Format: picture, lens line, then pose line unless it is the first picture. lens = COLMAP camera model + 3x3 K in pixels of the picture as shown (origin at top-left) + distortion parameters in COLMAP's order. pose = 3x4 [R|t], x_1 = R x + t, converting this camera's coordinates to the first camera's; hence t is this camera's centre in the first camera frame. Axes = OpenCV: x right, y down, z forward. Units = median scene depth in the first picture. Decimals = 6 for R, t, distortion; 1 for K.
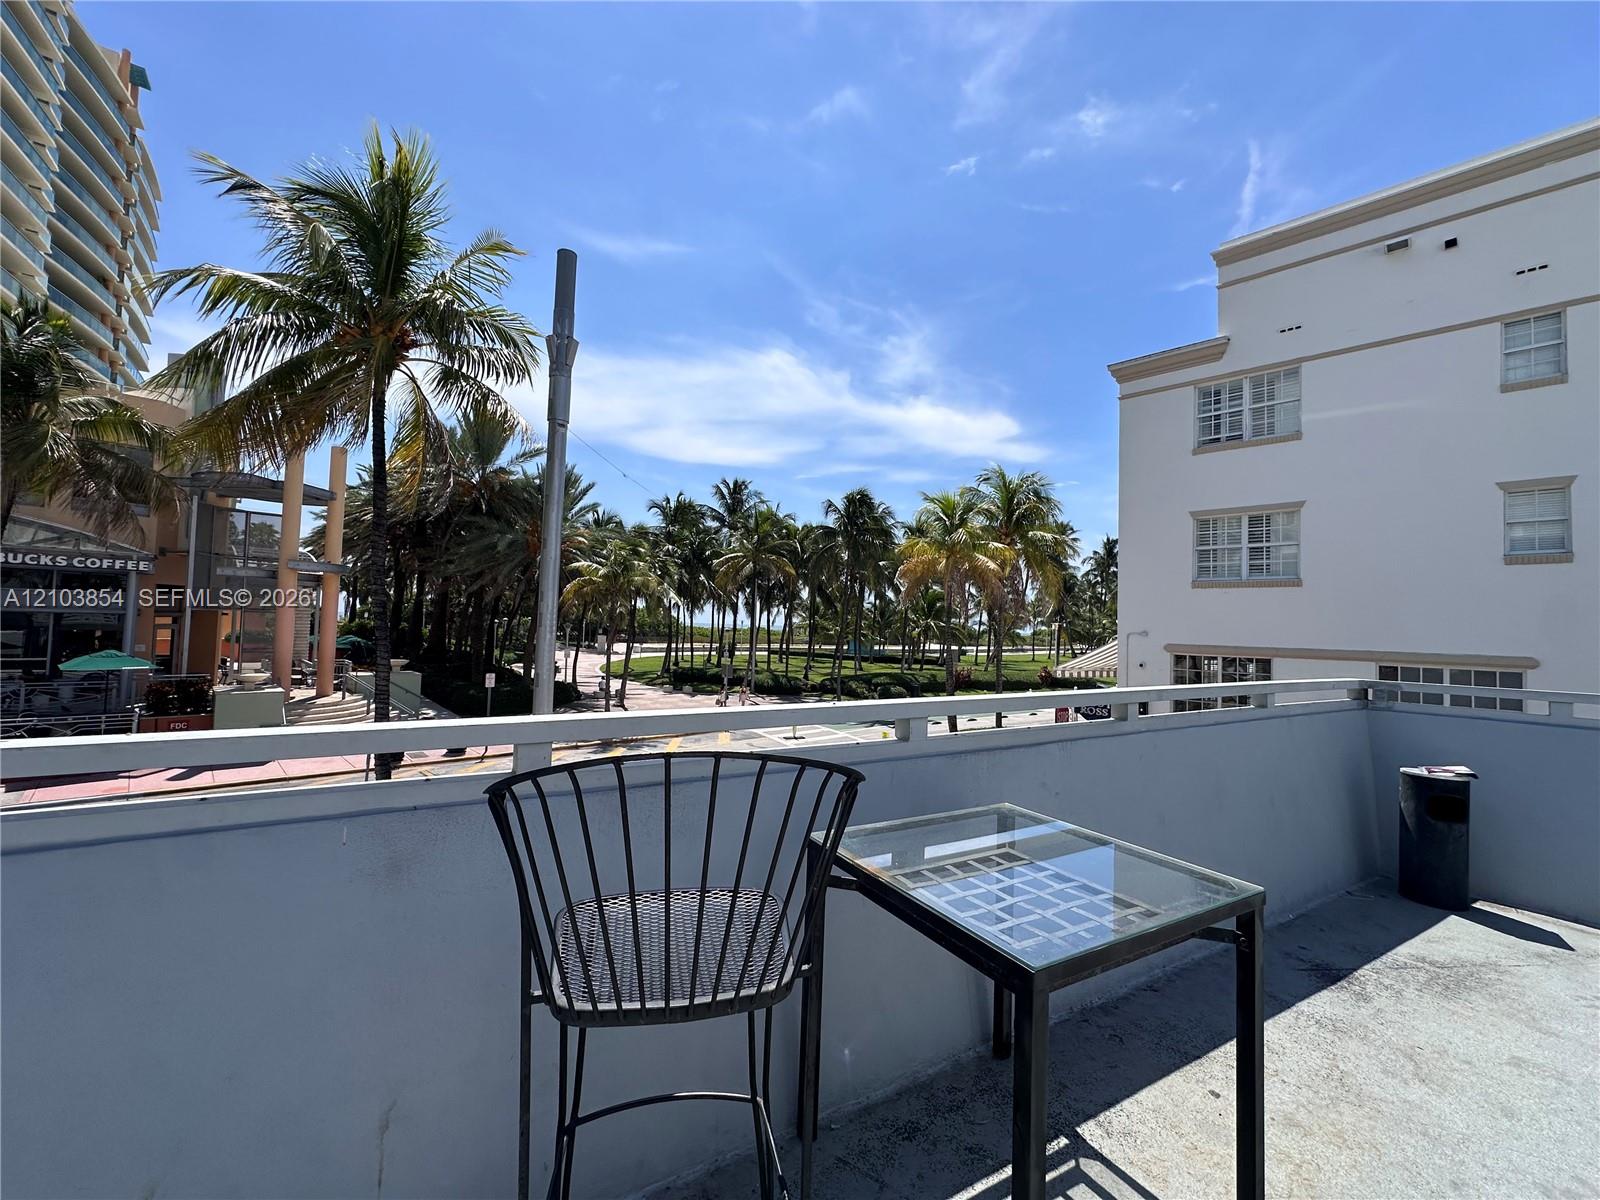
lens RADIAL K [[642.5, 0, 800.9], [0, 642.5, 598.5], [0, 0, 1]] dist [-0.003798, 0.000225]
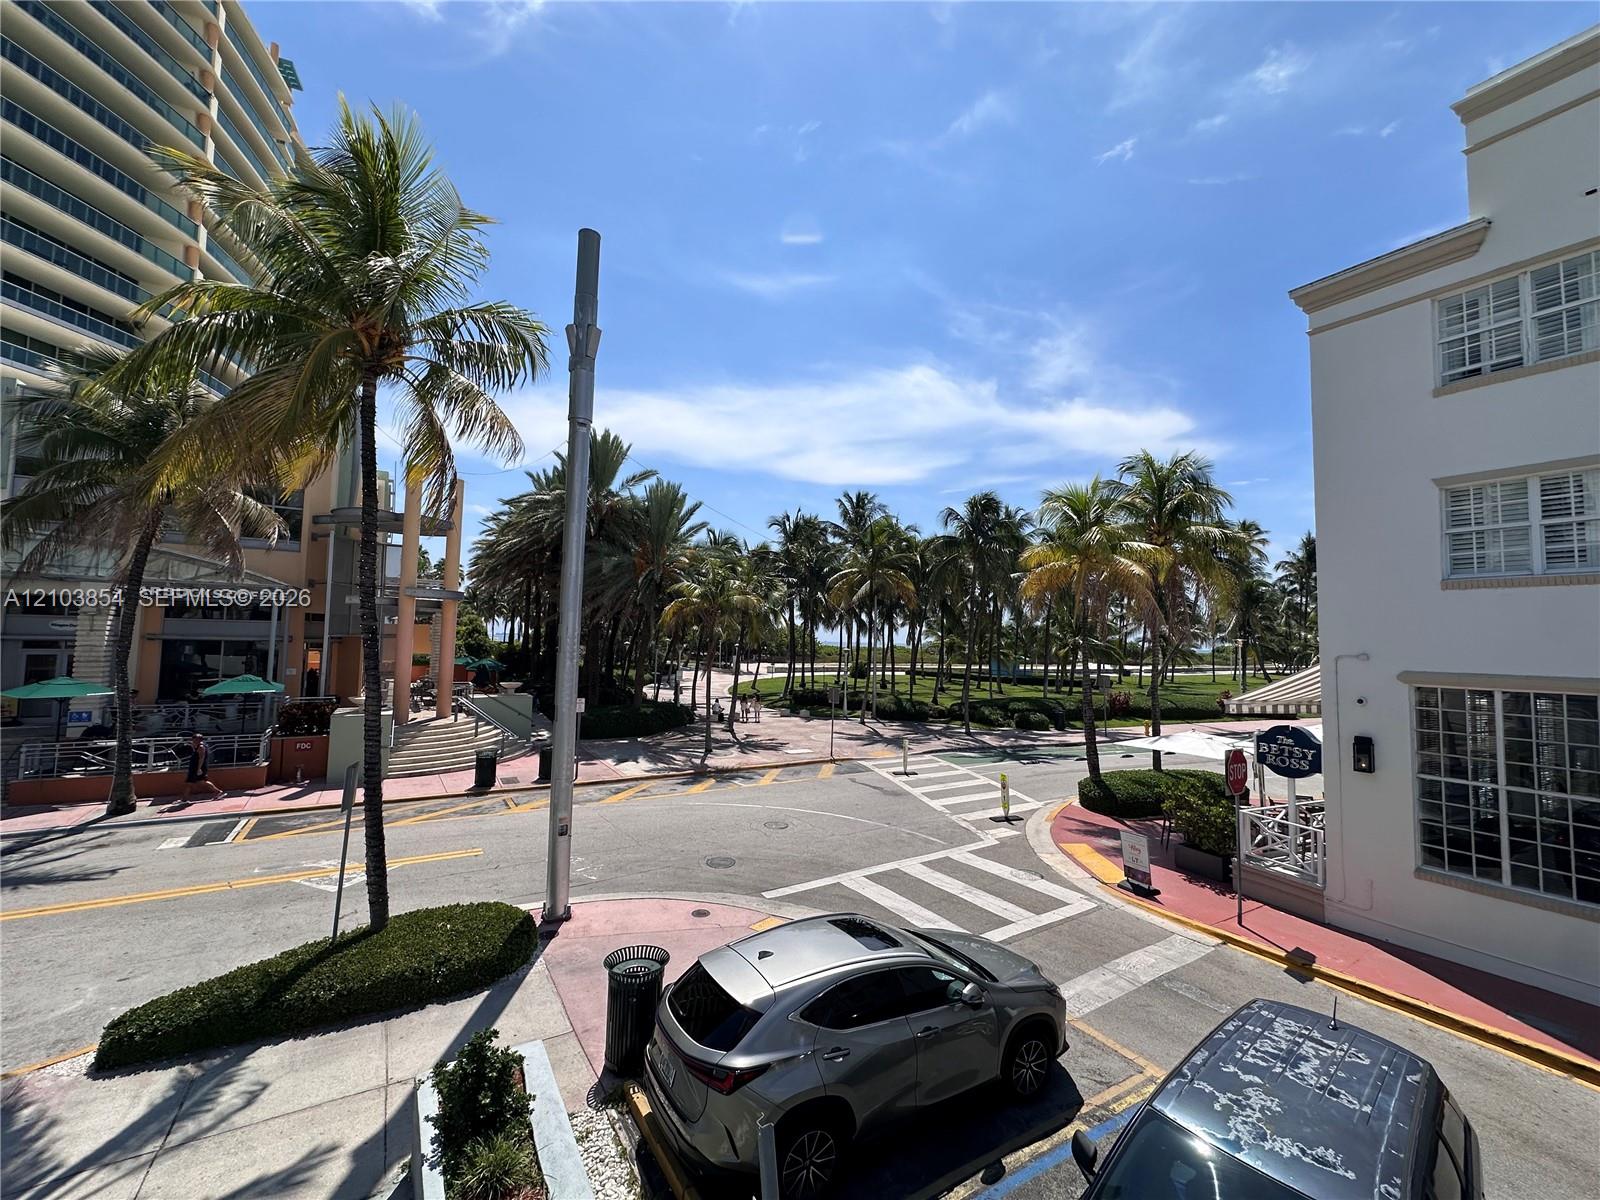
lens RADIAL K [[641.8, 0, 800.0], [0, 641.8, 600.0], [0, 0, 1]] dist [-0.003802, 0.000085]
pose [[0.973751, -0.023981, -0.226350, 0.045952], [0.017988, 0.999432, -0.028500, 0.000840], [0.226905, 0.023680, 0.973629, 0.085774]]
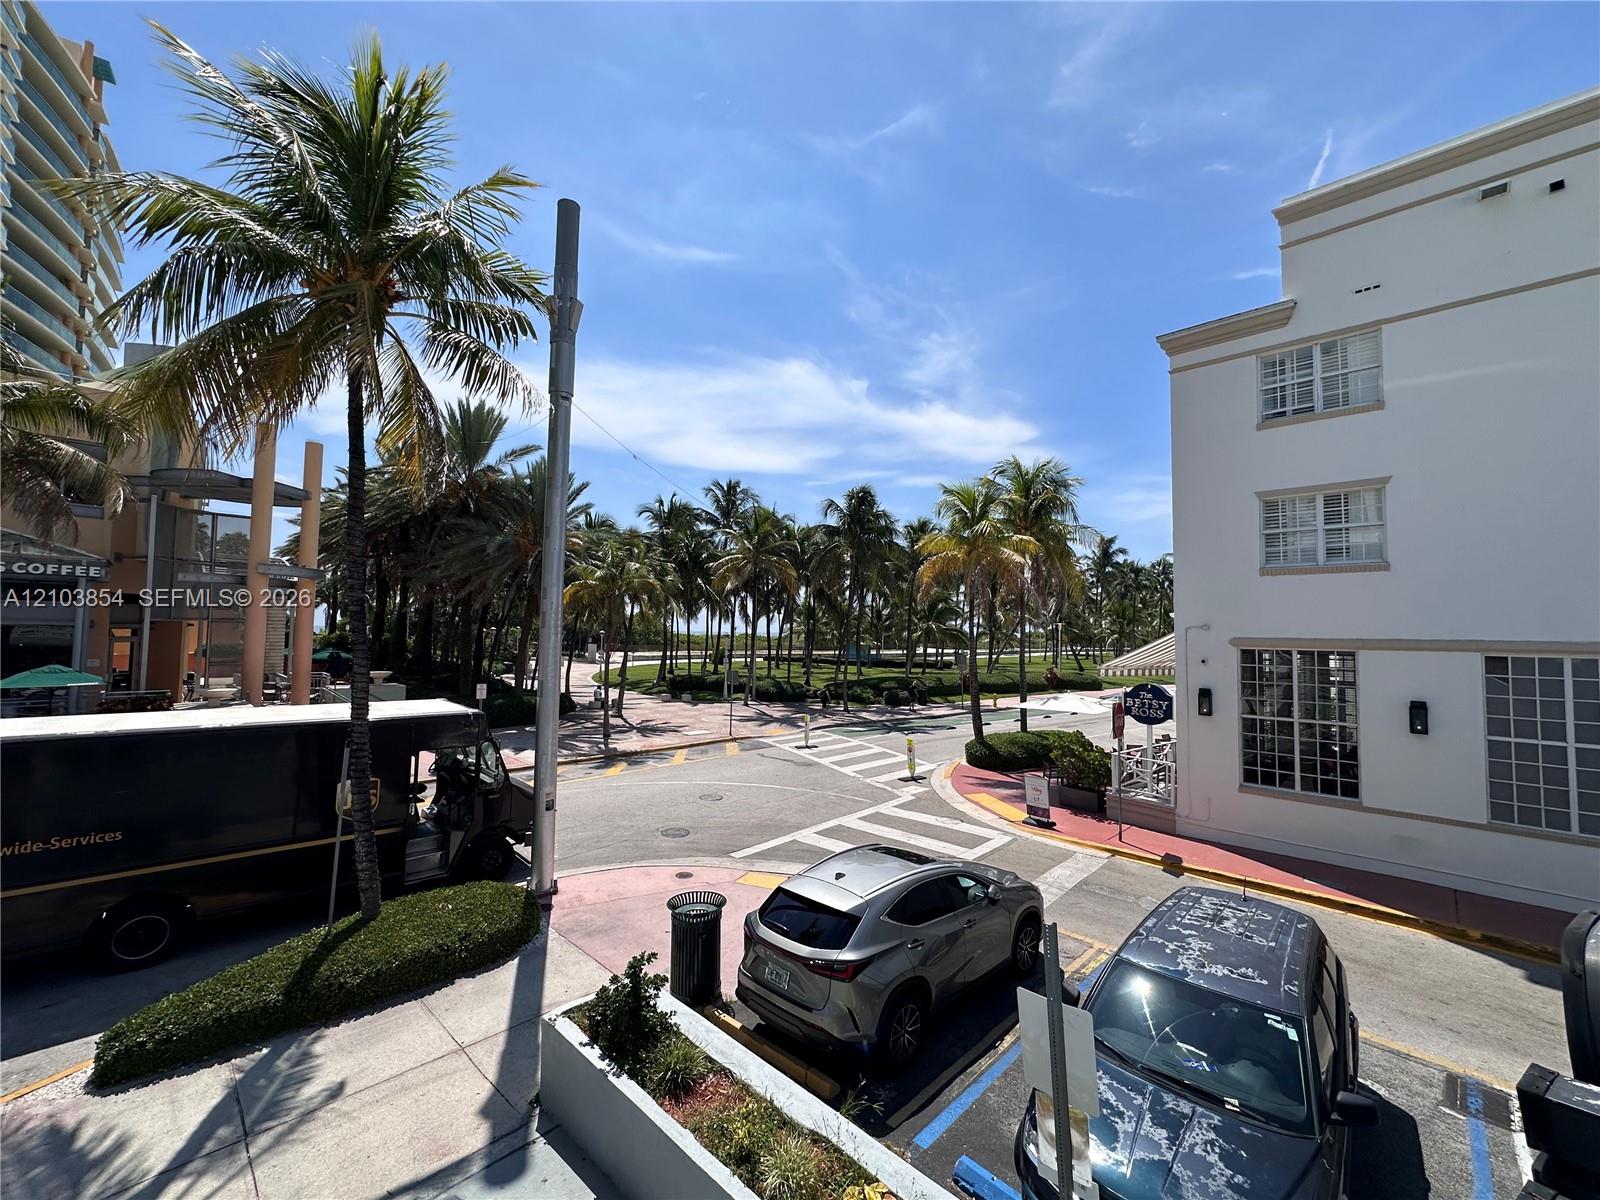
lens RADIAL K [[641.8, 0, 800.0], [0, 641.8, 600.0], [0, 0, 1]] dist [-0.003802, 0.000085]
pose [[0.999716, -0.015333, 0.018259, -0.028724], [0.015483, 0.999847, -0.008081, 0.007219], [-0.018133, 0.008362, 0.999801, 0.048047]]
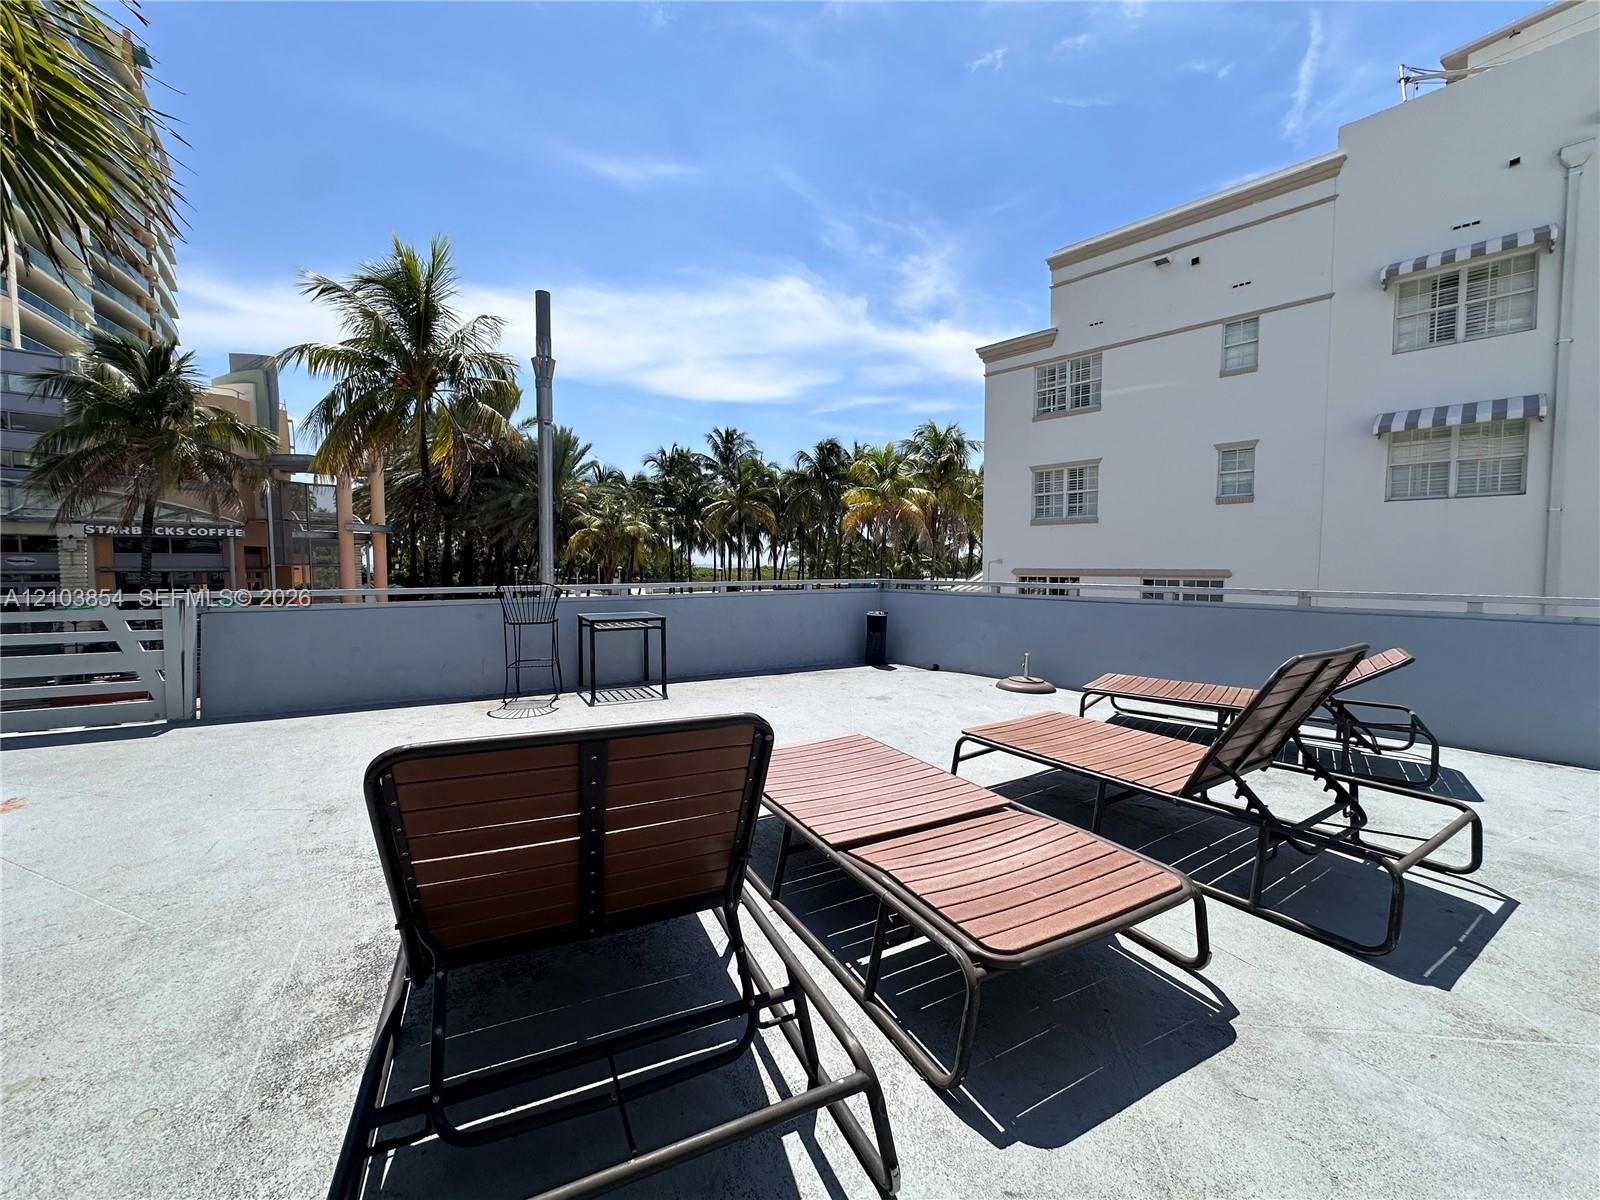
lens RADIAL K [[643.3, 0, 803.7], [0, 643.3, 594.7], [0, 0, 1]] dist [-0.001592, 0.000461]
pose [[0.999138, -0.028850, -0.029859, 0.085288], [0.031414, 0.995511, 0.089282, -0.003765], [0.027150, -0.090143, 0.995559, -0.158085]]
